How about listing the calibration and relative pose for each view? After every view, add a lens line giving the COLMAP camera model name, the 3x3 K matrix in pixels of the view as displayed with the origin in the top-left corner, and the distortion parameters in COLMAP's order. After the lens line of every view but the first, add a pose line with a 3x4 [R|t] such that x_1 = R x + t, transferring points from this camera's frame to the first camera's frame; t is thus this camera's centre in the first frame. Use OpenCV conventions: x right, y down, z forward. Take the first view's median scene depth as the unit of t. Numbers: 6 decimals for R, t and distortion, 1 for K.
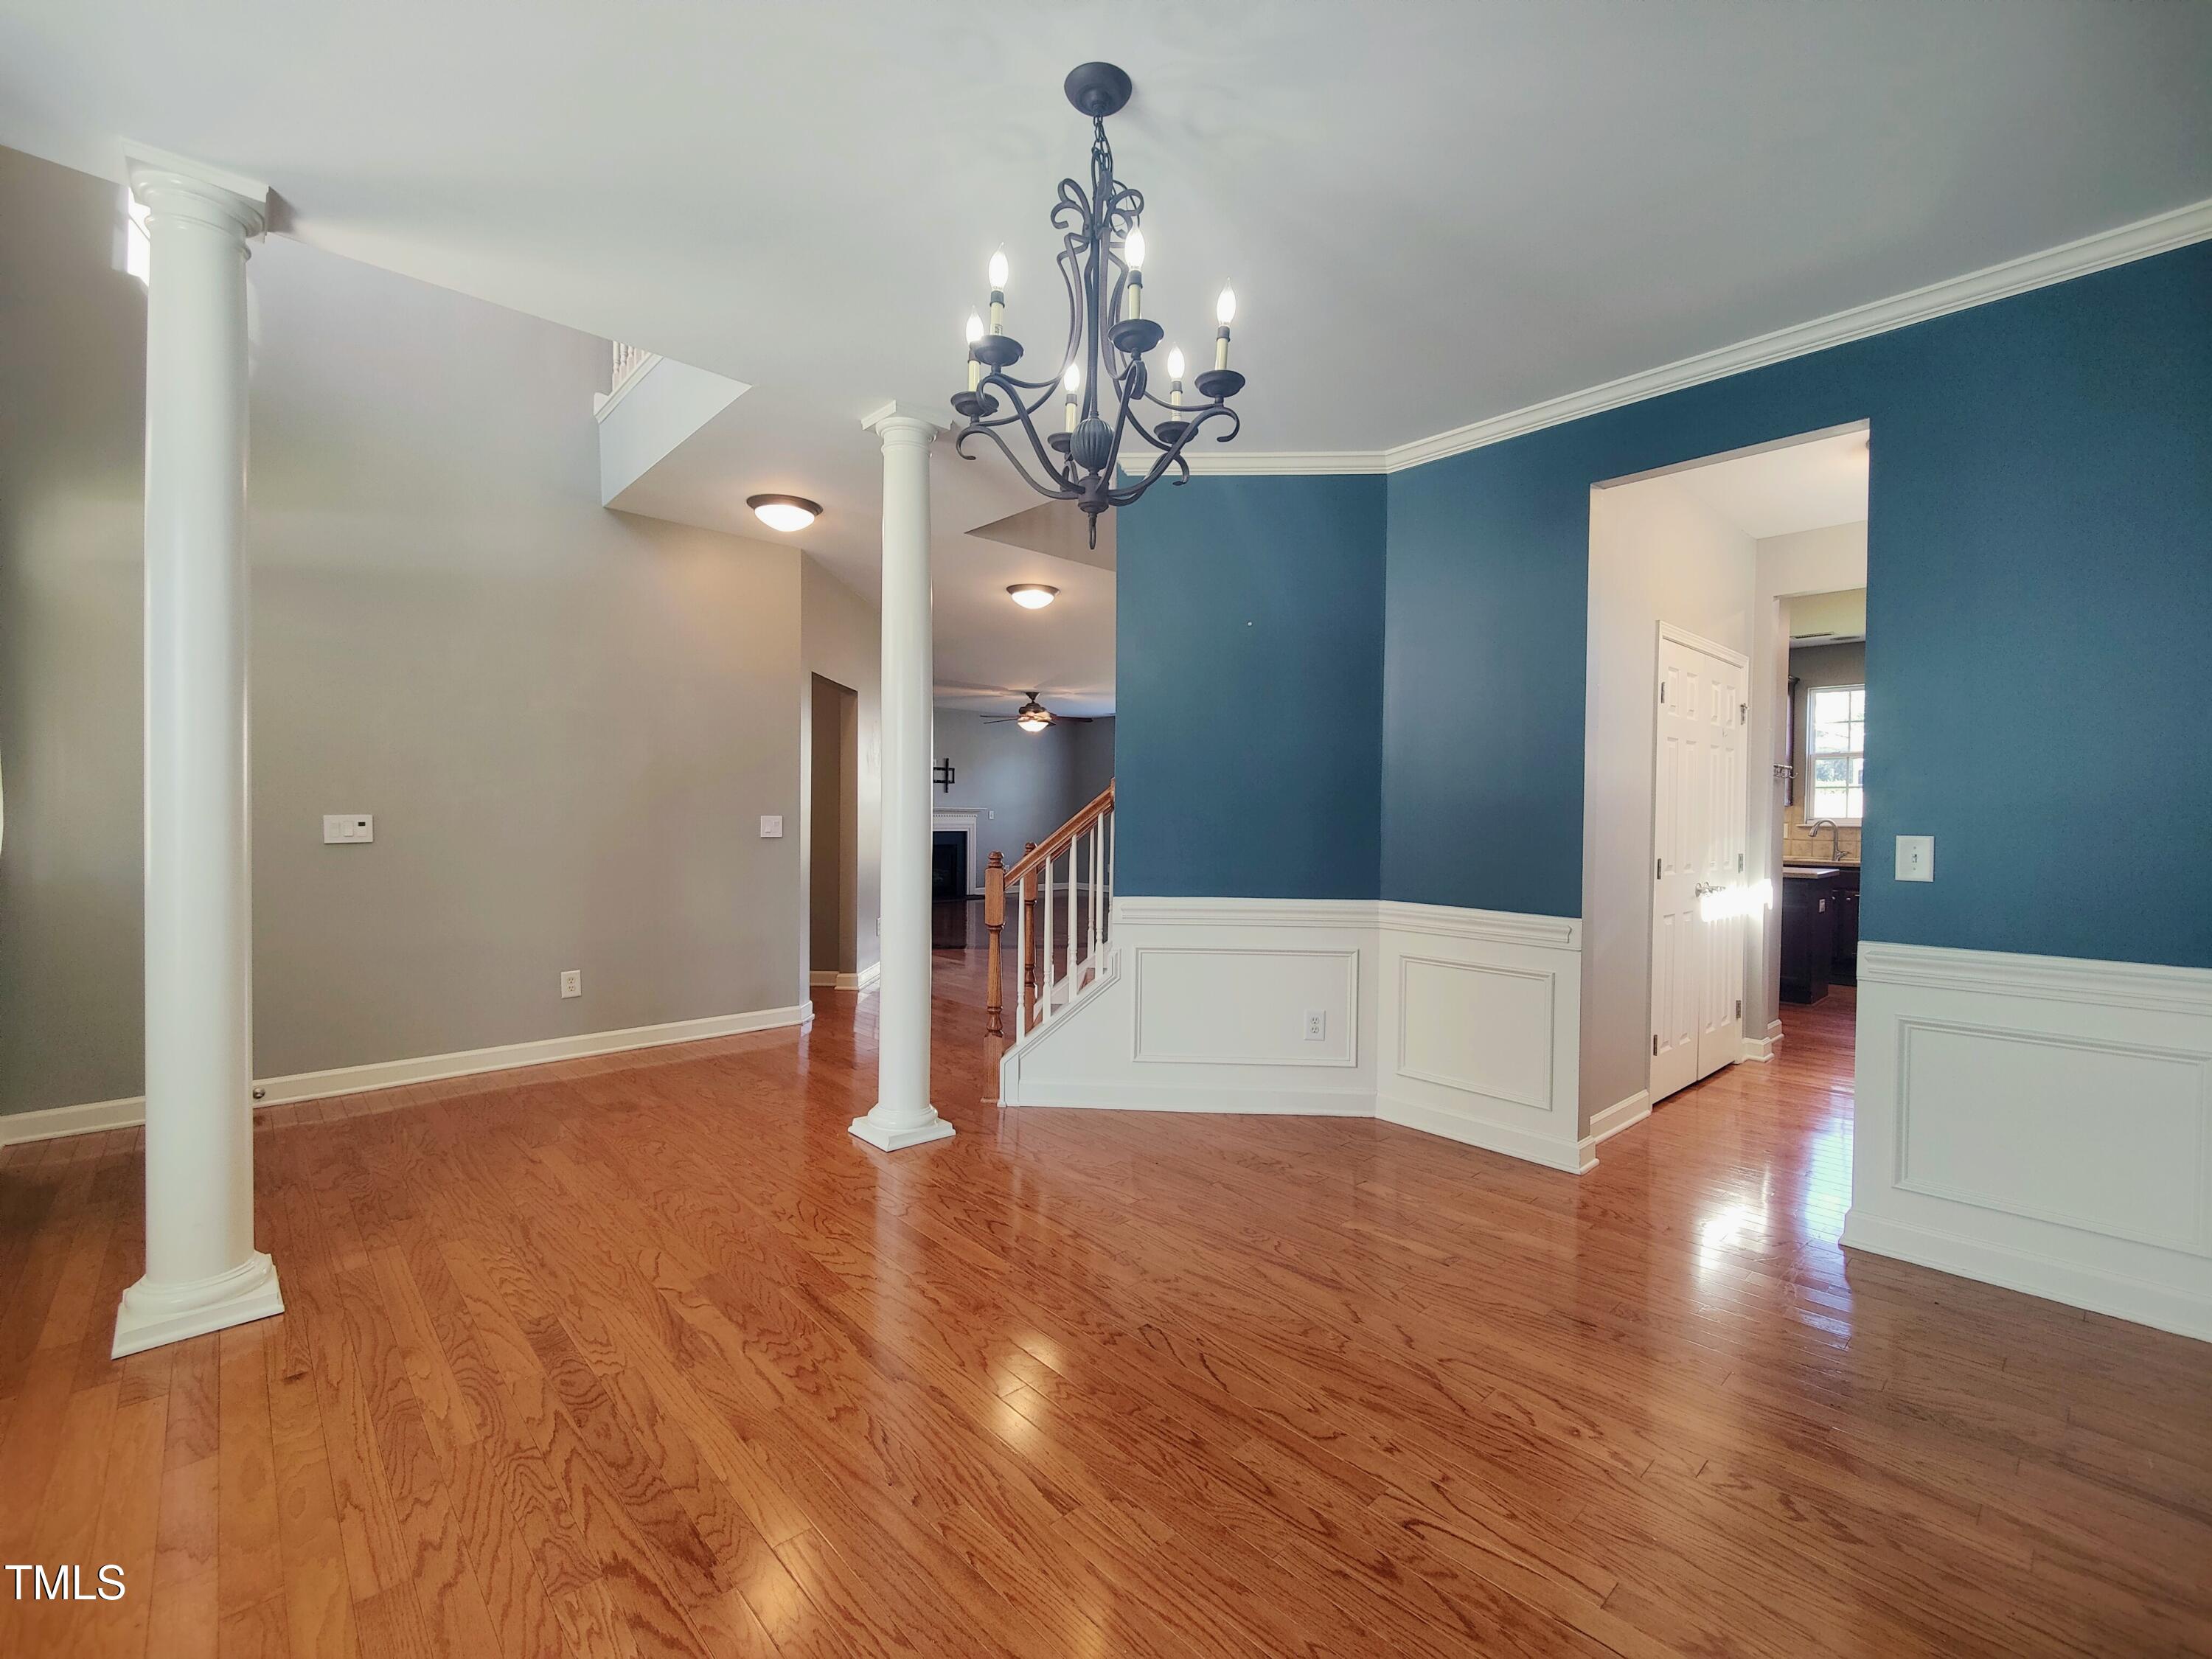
lens RADIAL K [[958.6, 0, 1113.6], [0, 958.6, 818.3], [0, 0, 1]] dist [0.008920, -0.005759]
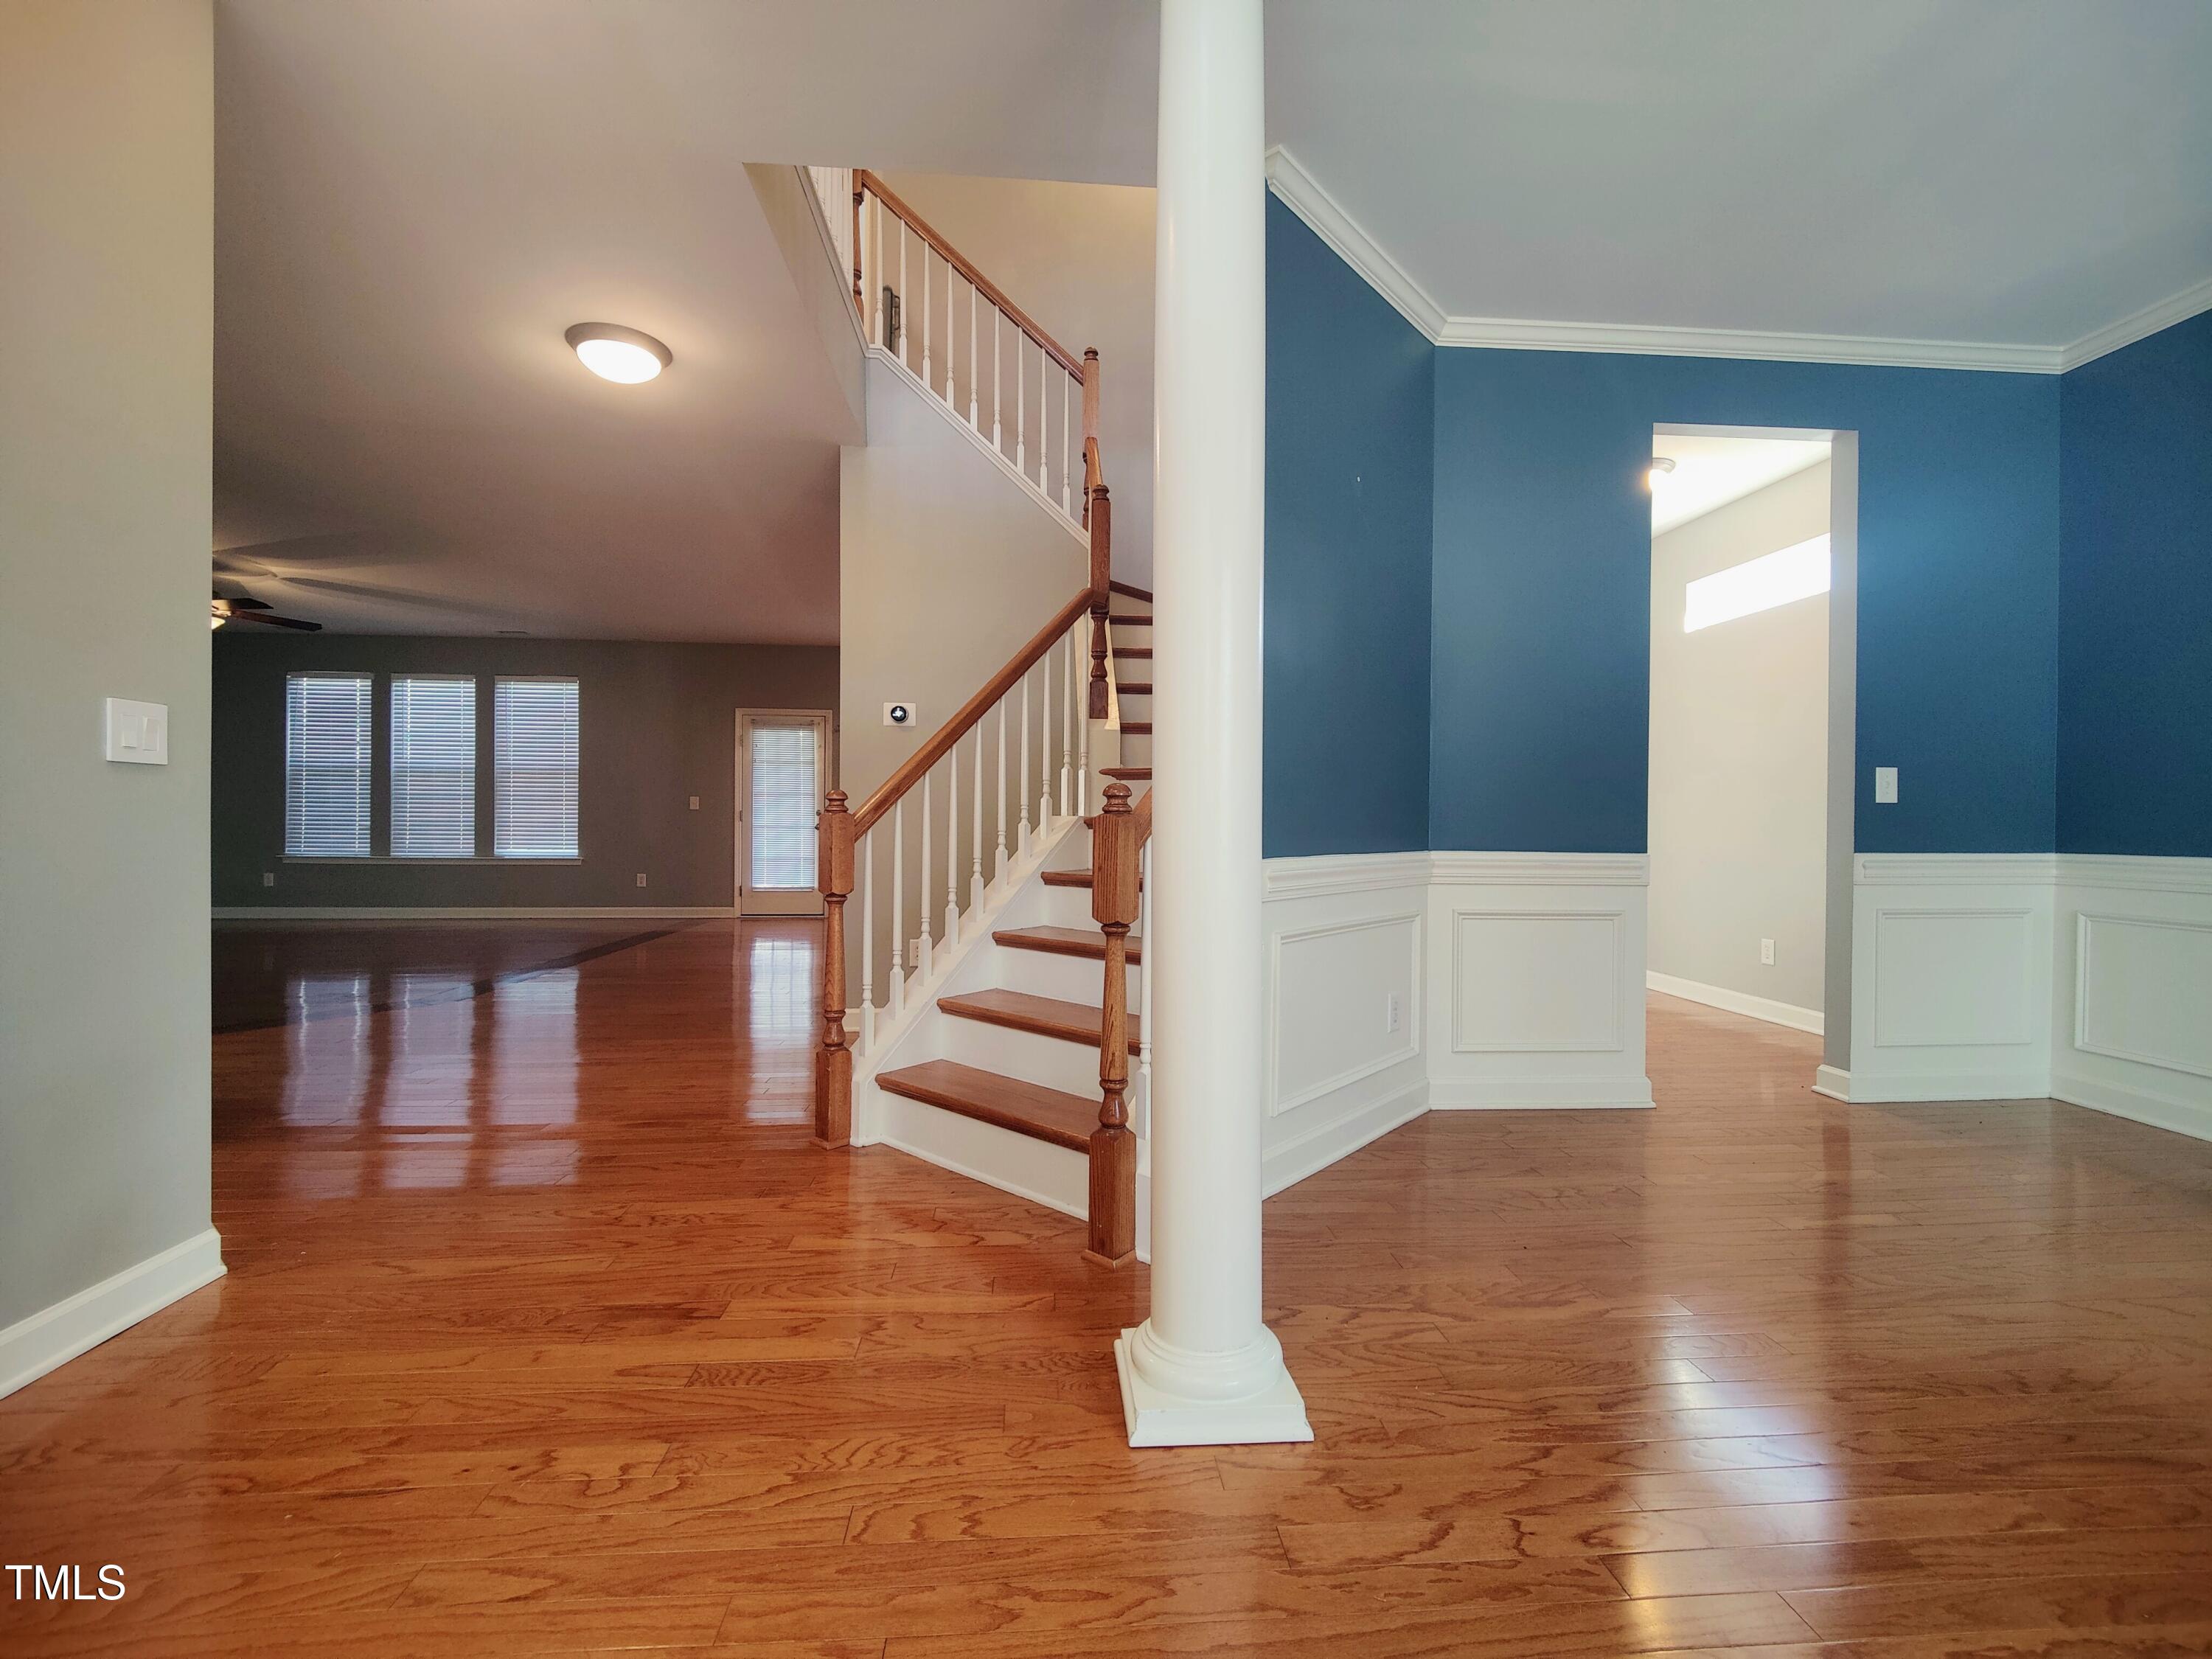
lens RADIAL K [[958.6, 0, 1118.2], [0, 958.6, 828.3], [0, 0, 1]] dist [0.008920, -0.005759]
pose [[0.622950, -0.015804, 0.782102, -0.406866], [0.005602, 0.999860, 0.015742, 0.037675], [-0.782242, -0.005425, 0.622951, 0.512470]]
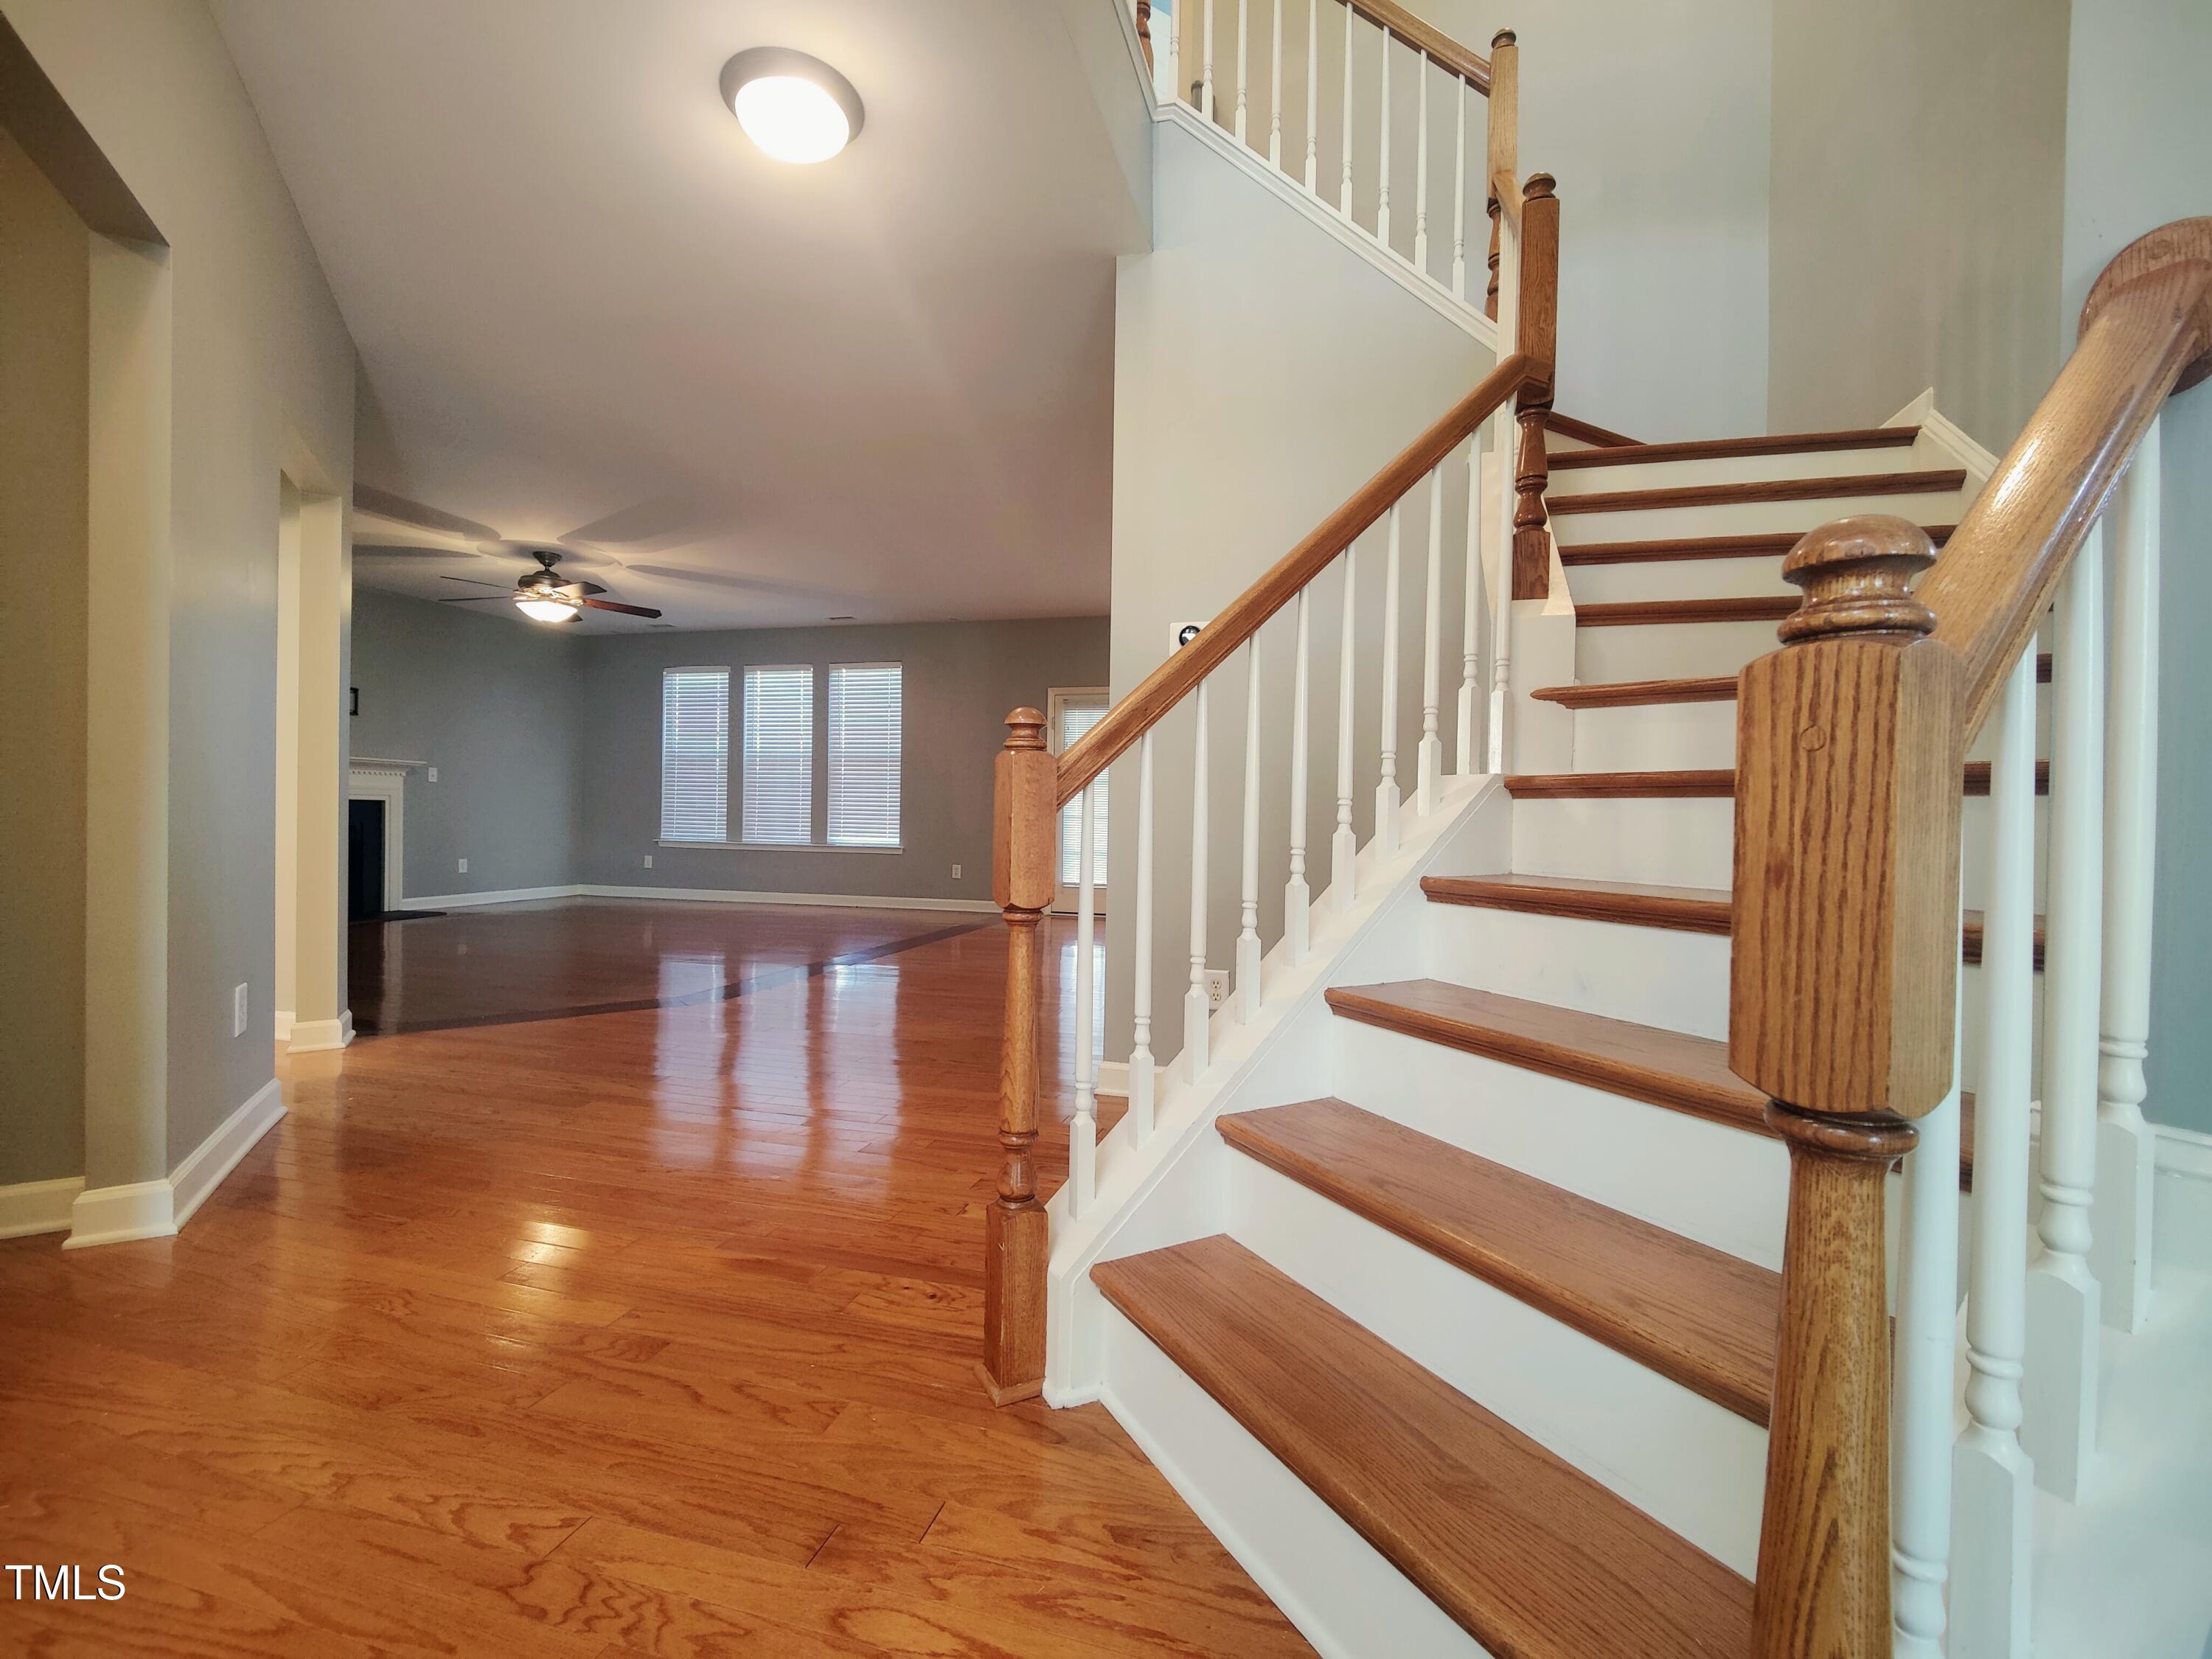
lens RADIAL K [[958.6, 0, 1126.3], [0, 958.6, 834.7], [0, 0, 1]] dist [0.008920, -0.005759]
pose [[0.848013, -0.009653, 0.529888, -0.212186], [-0.002056, 0.999767, 0.021503, 0.054268], [-0.529972, -0.019324, 0.847795, 0.713469]]
